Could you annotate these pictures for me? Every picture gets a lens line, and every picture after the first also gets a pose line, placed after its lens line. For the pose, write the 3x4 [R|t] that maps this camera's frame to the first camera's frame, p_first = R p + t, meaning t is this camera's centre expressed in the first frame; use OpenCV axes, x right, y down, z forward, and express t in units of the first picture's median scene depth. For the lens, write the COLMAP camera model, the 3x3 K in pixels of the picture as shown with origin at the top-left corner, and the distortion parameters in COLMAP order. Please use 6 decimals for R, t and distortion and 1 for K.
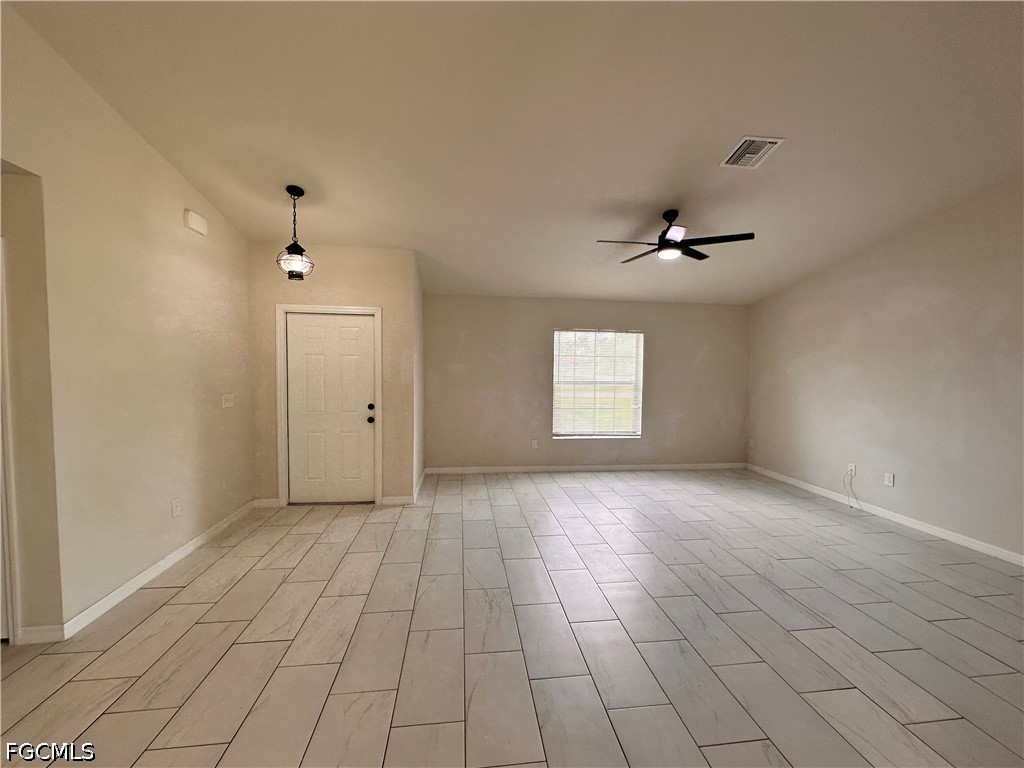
lens RADIAL K [[411.1, 0, 518.8], [0, 411.1, 384.4], [0, 0, 1]] dist [-0.000360, -0.000086]
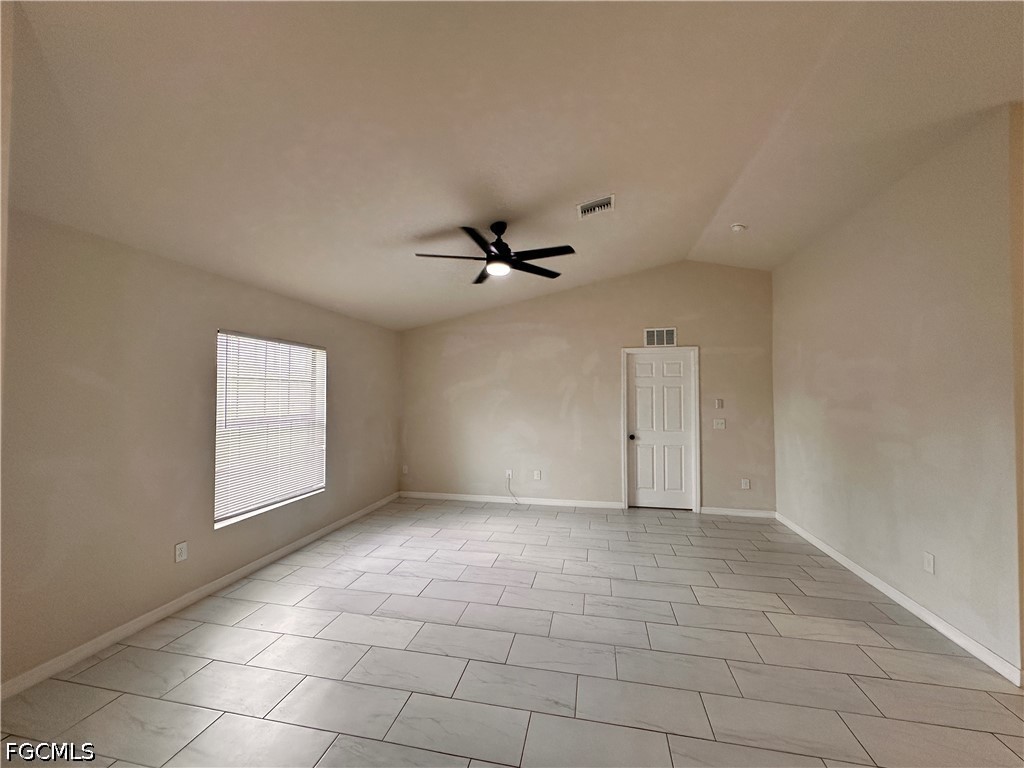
lens RADIAL K [[411.1, 0, 517.0], [0, 411.1, 380.7], [0, 0, 1]] dist [-0.000360, -0.000086]
pose [[0.330064, 0.016012, 0.943823, -0.311469], [0.040562, 0.998692, -0.031127, -0.031520], [-0.943087, 0.048557, 0.328983, 0.452008]]
